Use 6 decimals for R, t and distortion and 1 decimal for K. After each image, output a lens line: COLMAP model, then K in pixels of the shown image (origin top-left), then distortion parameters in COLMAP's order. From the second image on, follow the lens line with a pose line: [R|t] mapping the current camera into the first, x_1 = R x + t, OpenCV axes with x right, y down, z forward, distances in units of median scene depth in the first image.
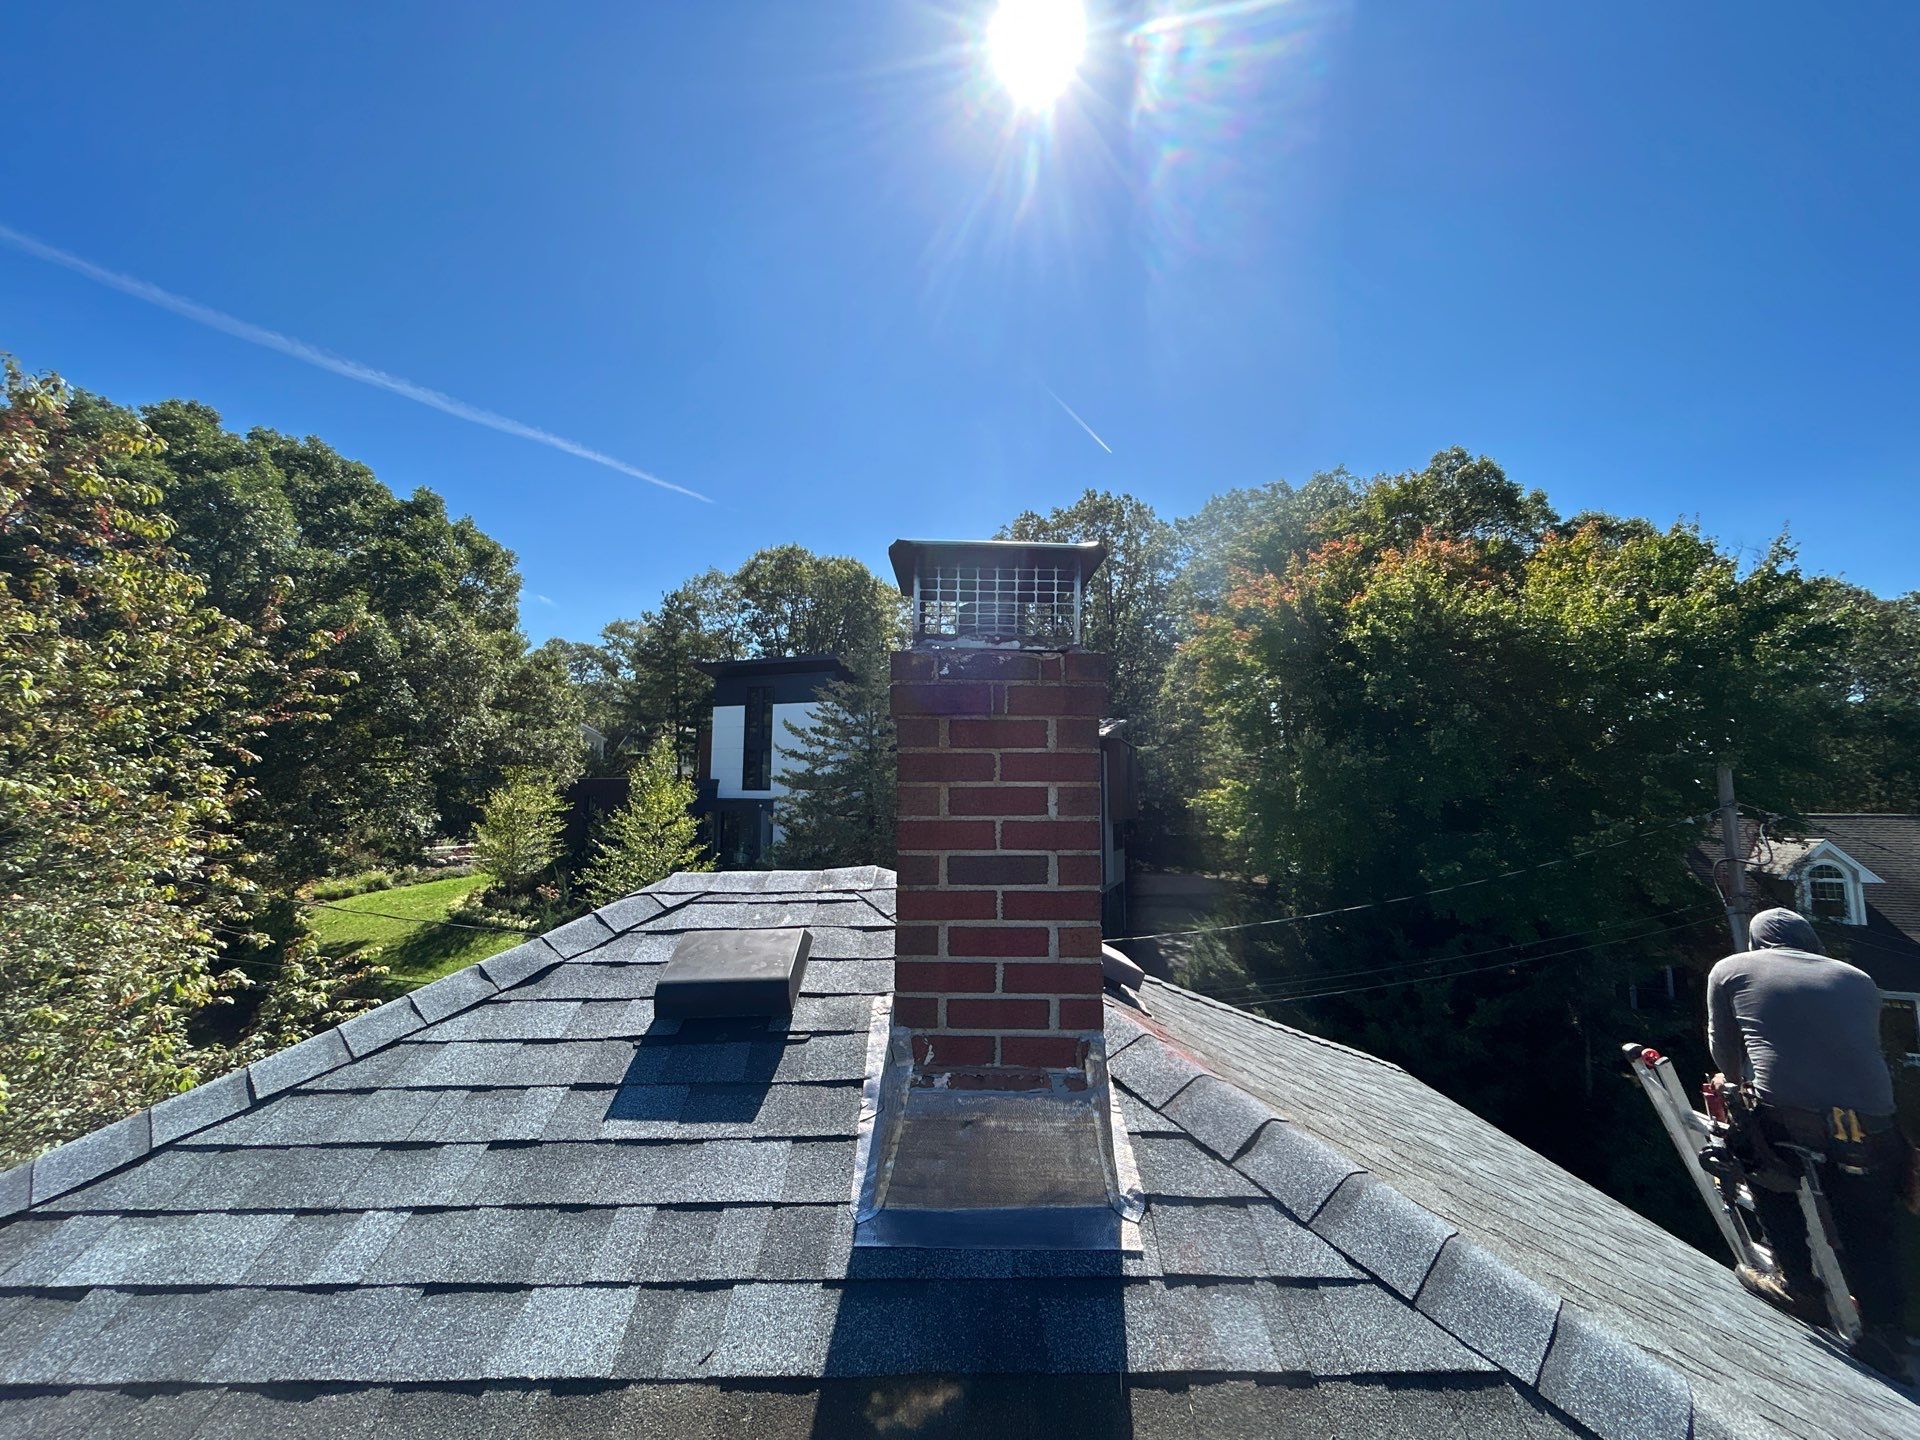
lens RADIAL K [[776.5, 0, 955.6], [0, 776.5, 724.6], [0, 0, 1]] dist [-0.008842, -0.000202]
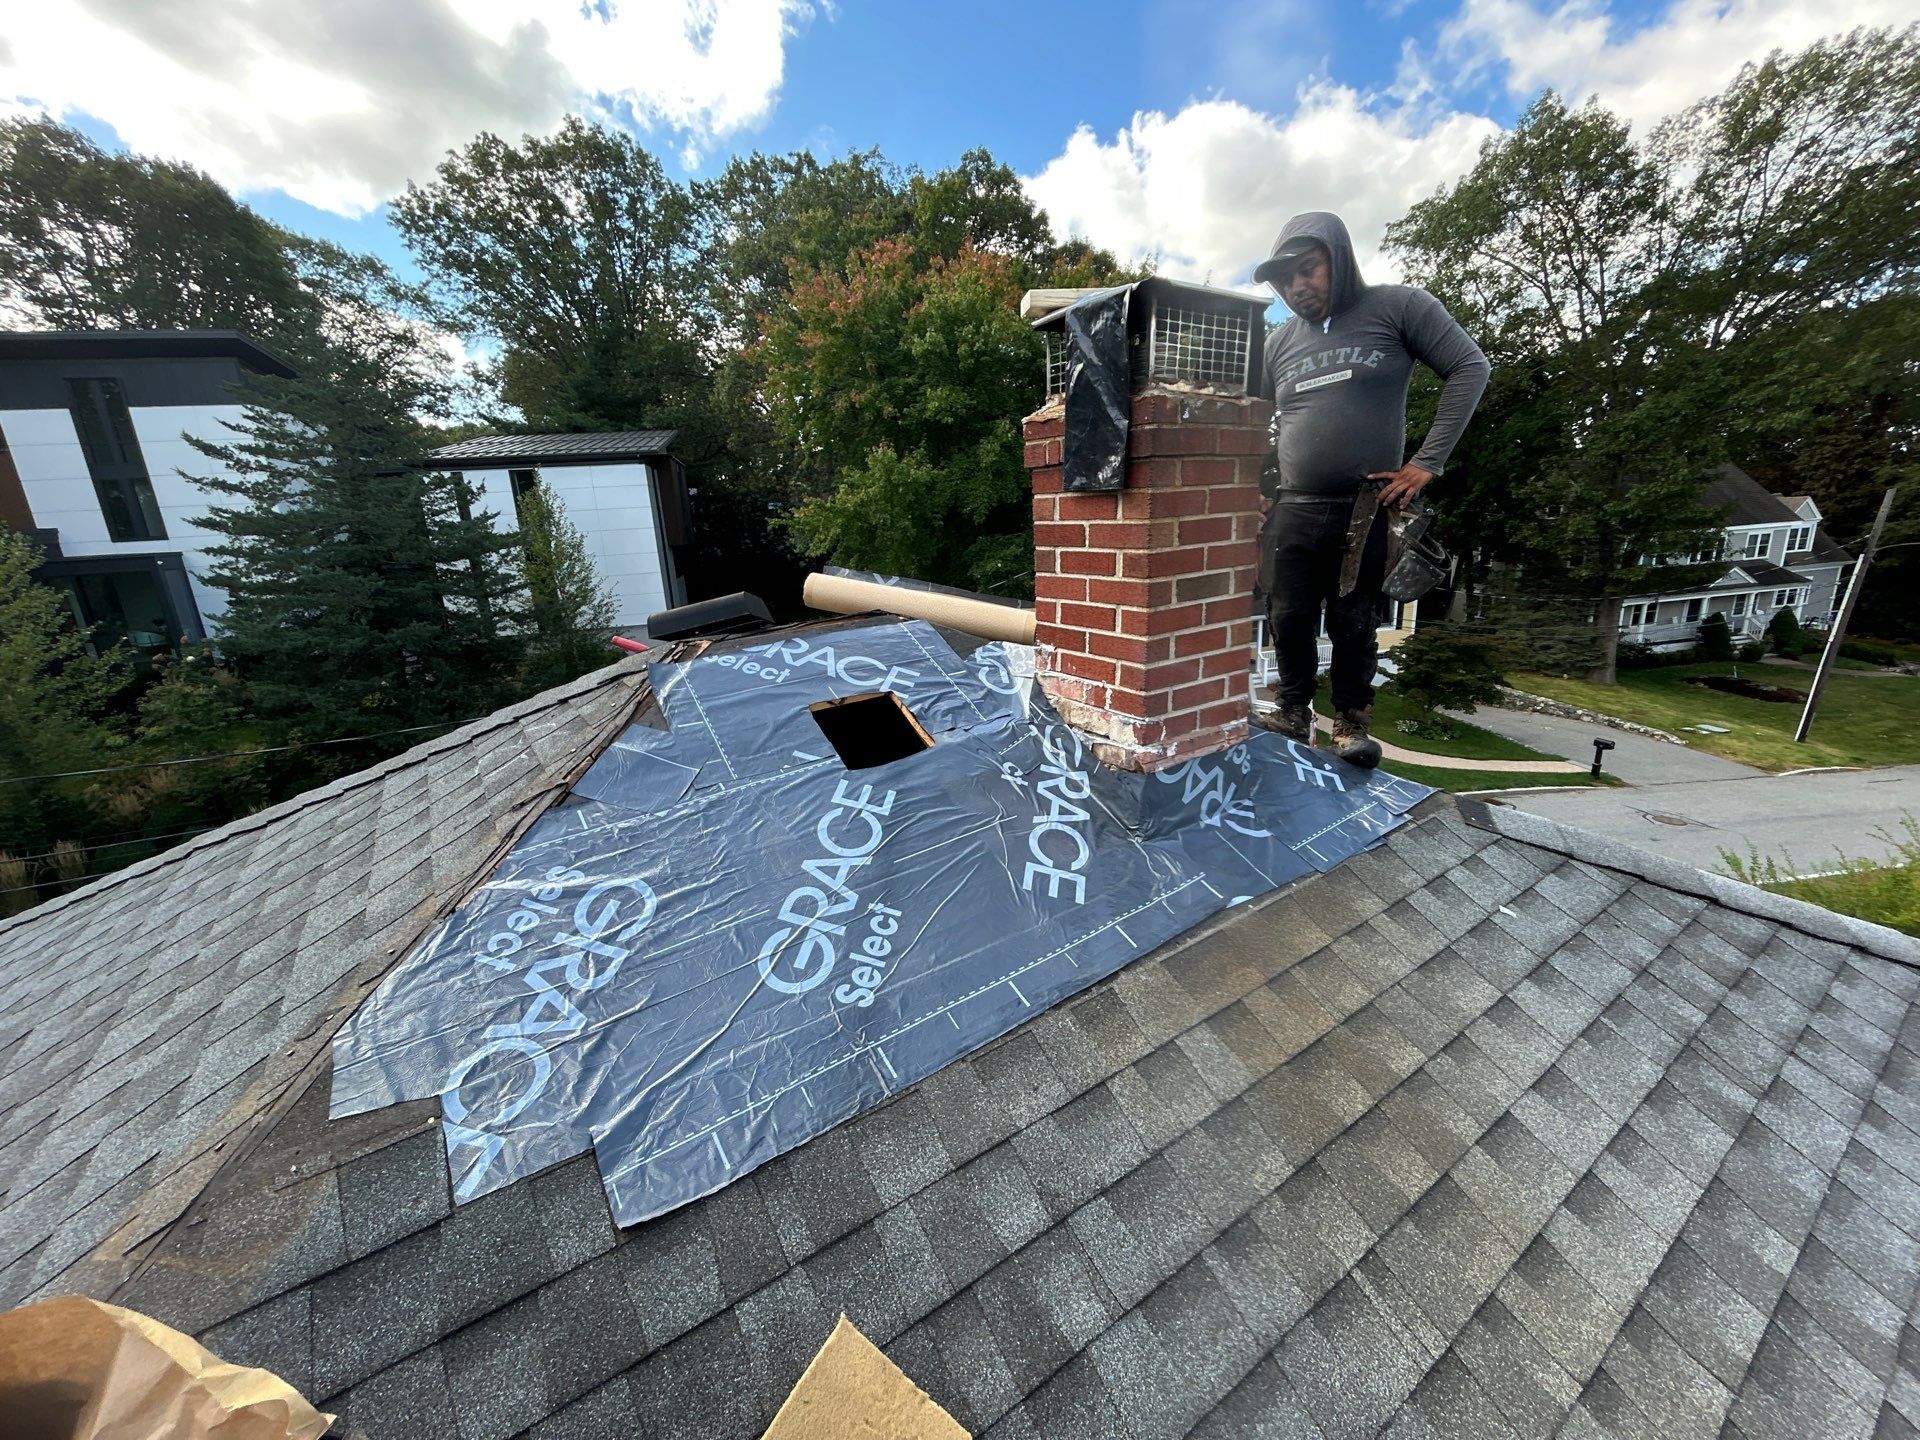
lens RADIAL K [[771.1, 0, 960.0], [0, 771.1, 720.0], [0, 0, 1]] dist [0.000144, 0.000502]
pose [[0.829714, -0.193830, 0.523454, -0.061355], [0.001658, 0.938625, 0.344936, -0.002617], [-0.558186, -0.285330, 0.779112, 0.011930]]
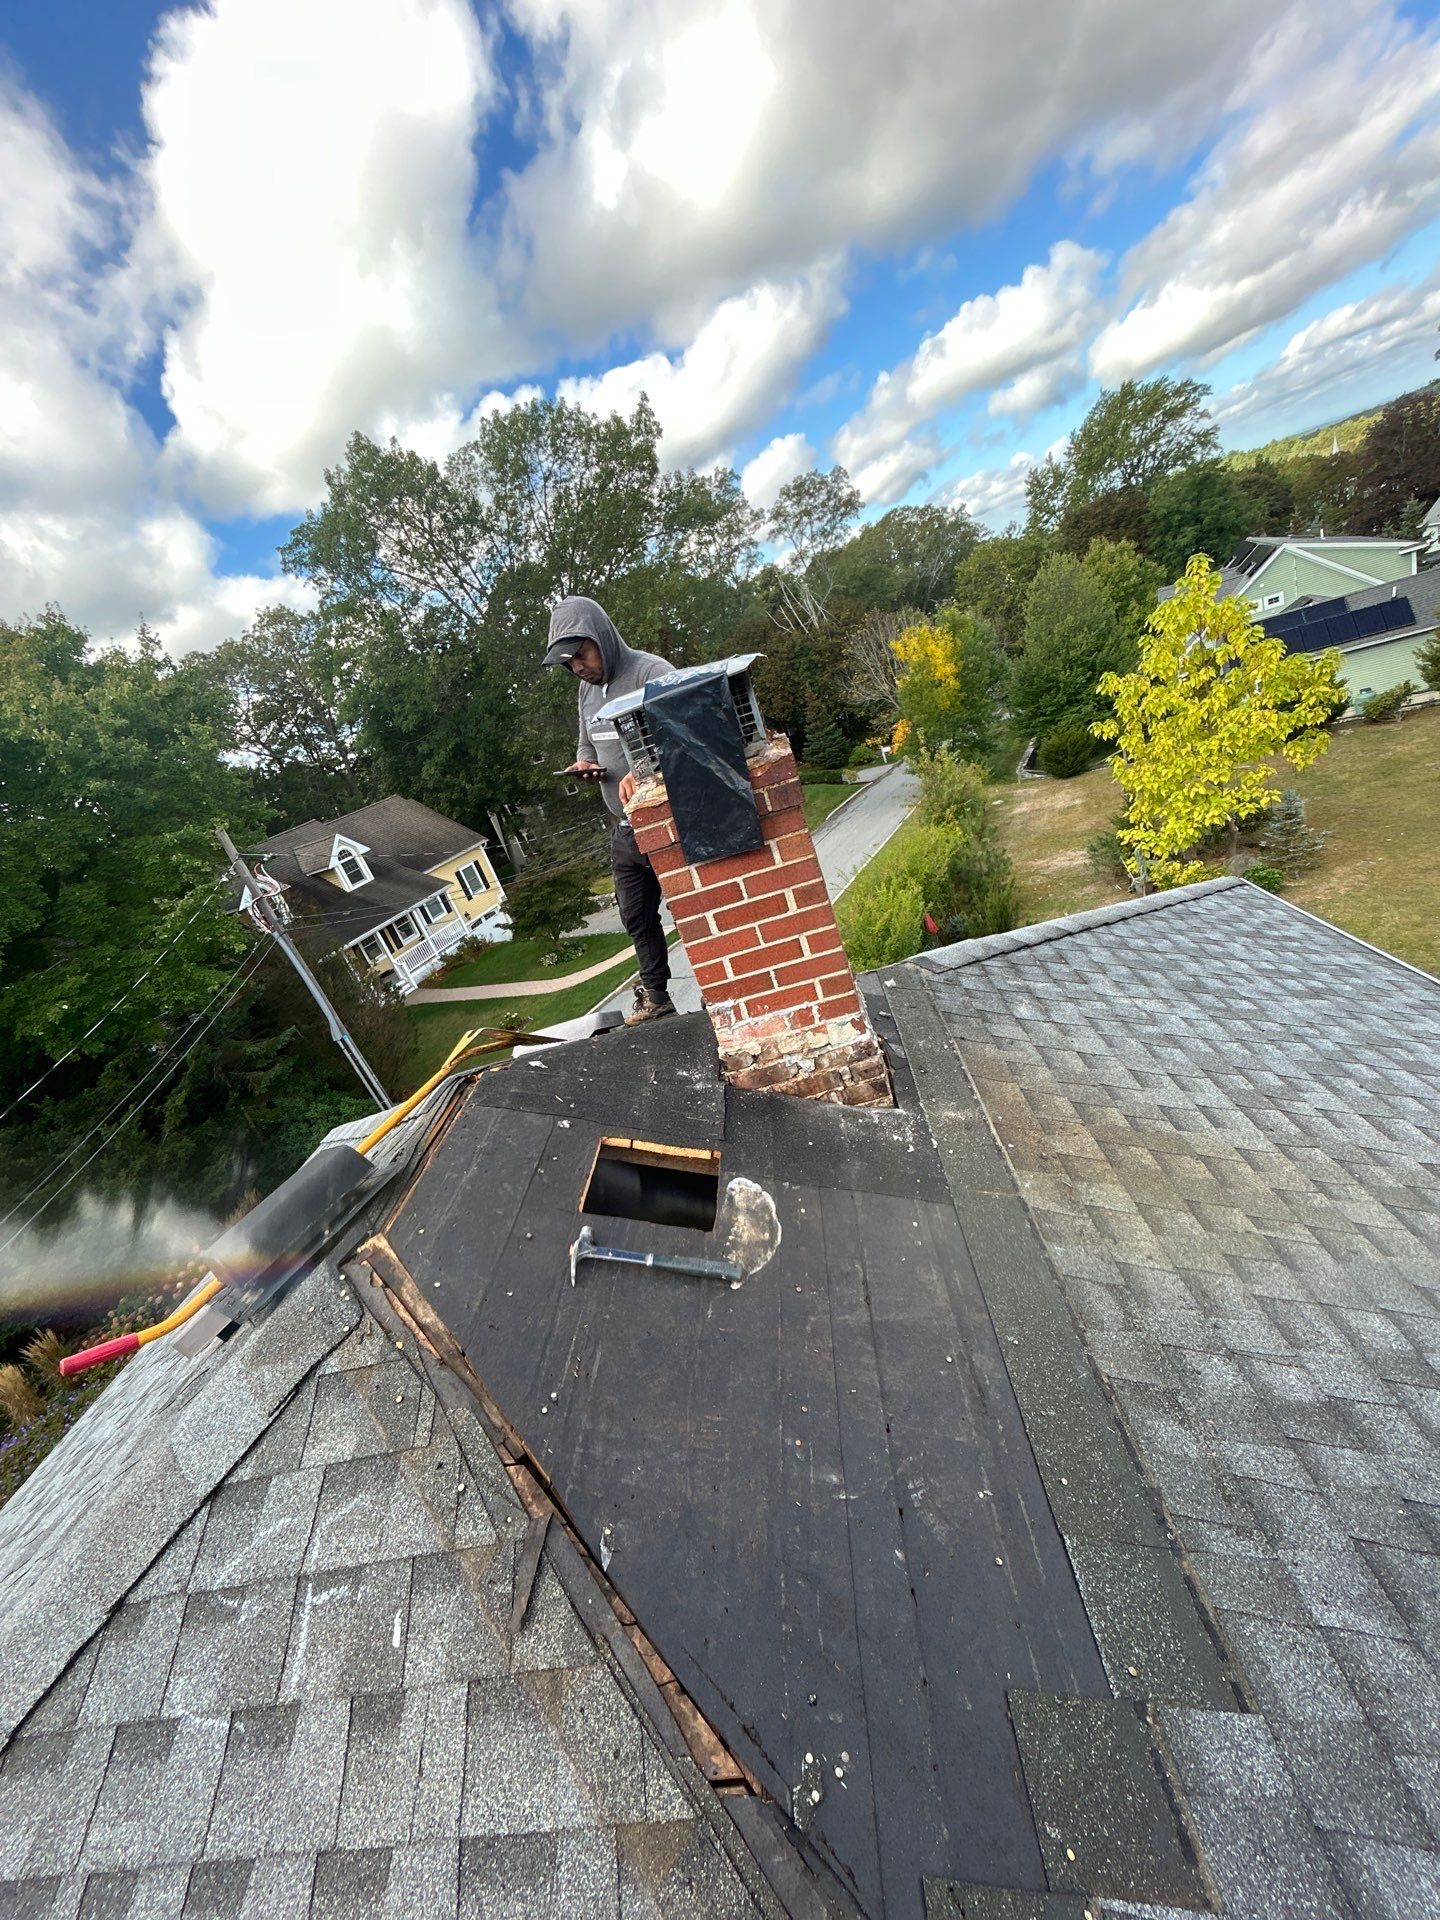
lens RADIAL K [[767.8, 0, 718.4], [0, 767.8, 954.5], [0, 0, 1]] dist [-0.000781, 0.000030]
pose [[0.062649, -0.392553, 0.917593, -0.084152], [0.235132, 0.899325, 0.368684, -0.017869], [-0.969942, 0.192658, 0.148643, 0.063976]]
